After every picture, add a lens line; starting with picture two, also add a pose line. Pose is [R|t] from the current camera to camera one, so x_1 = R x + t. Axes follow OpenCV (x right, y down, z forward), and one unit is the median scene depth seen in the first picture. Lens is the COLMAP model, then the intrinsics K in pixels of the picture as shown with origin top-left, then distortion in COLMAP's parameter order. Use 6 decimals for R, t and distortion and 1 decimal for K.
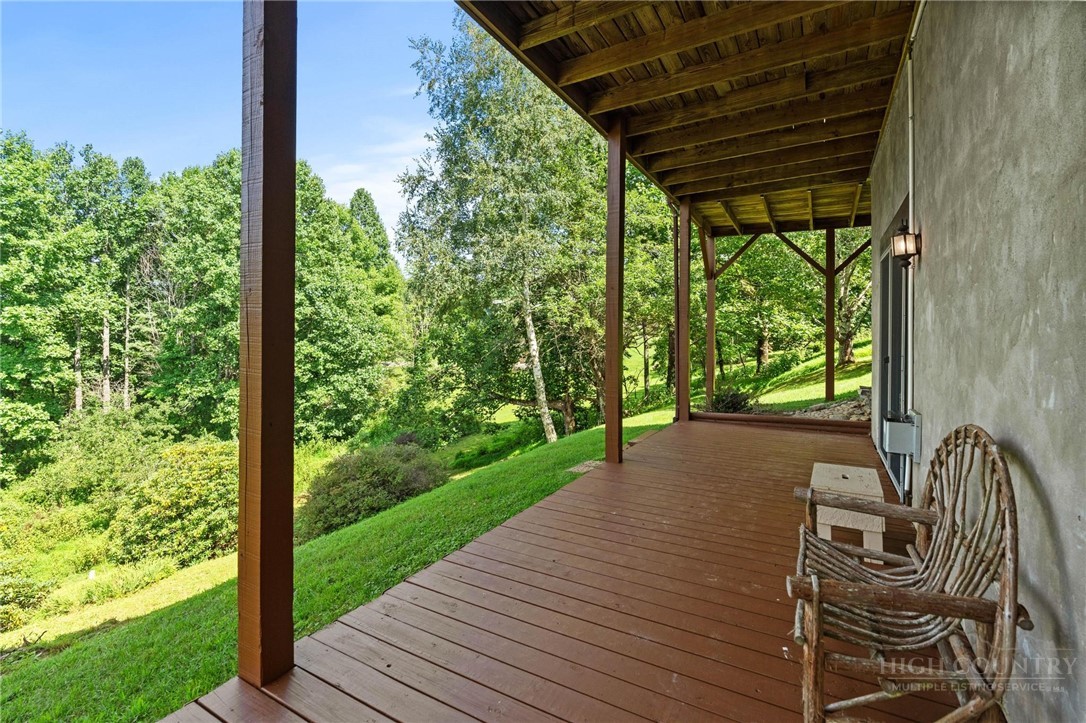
lens RADIAL K [[494.6, 0, 529.2], [0, 494.6, 333.6], [0, 0, 1]] dist [-0.005797, 0.000370]
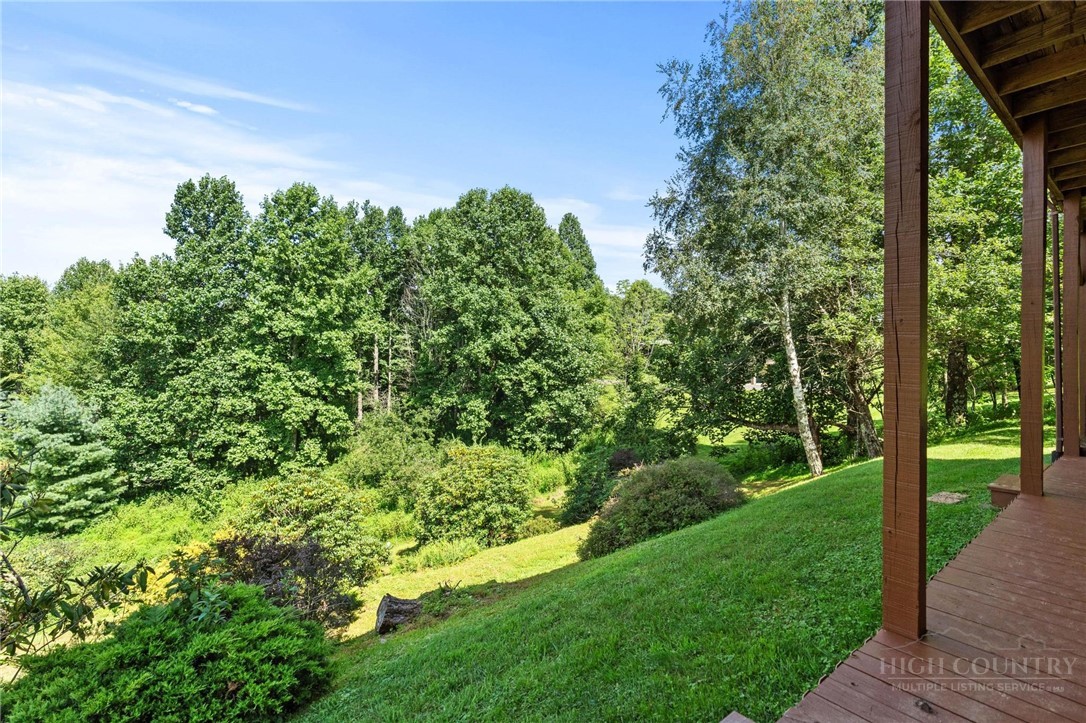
lens RADIAL K [[500.3, 0, 532.4], [0, 500.3, 350.4], [0, 0, 1]] dist [-0.005290, 0.000243]
pose [[0.931146, -0.001792, -0.364643, -0.057207], [0.000919, 0.999996, -0.002568, -0.000676], [0.364646, 0.002056, 0.931144, -0.031008]]
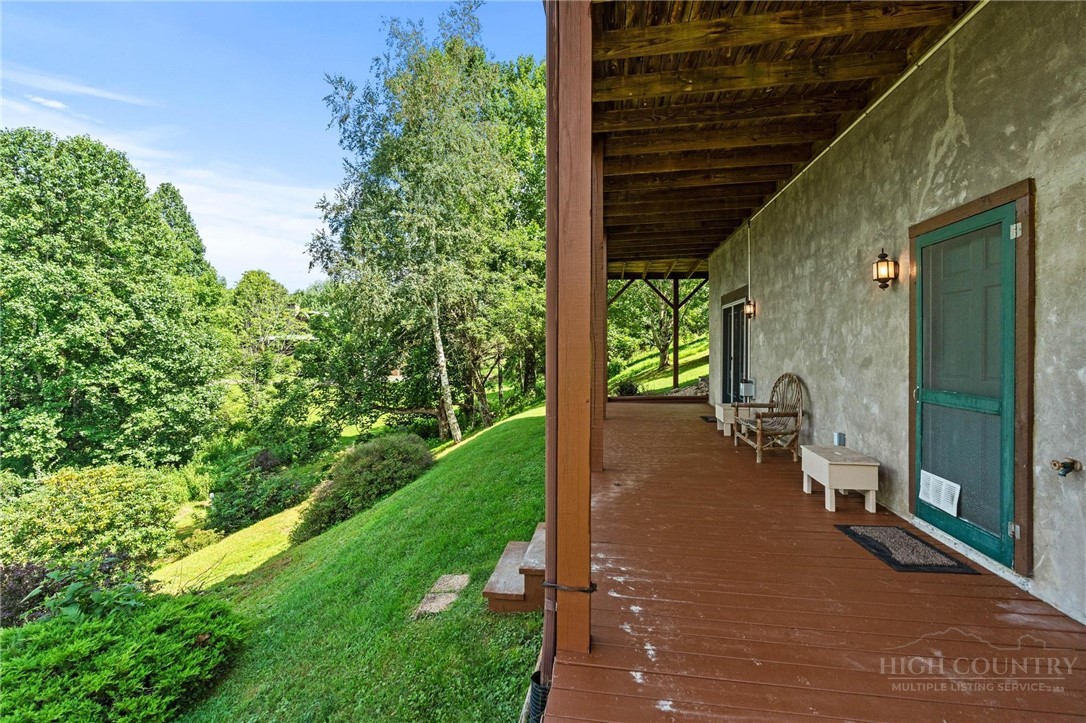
lens RADIAL K [[491.9, 0, 528.2], [0, 491.9, 353.7], [0, 0, 1]] dist [-0.009606, 0.000024]
pose [[0.934945, -0.013920, 0.354519, -0.113494], [0.008407, 0.999819, 0.017086, -0.001327], [-0.354693, -0.012994, 0.934893, -0.088427]]
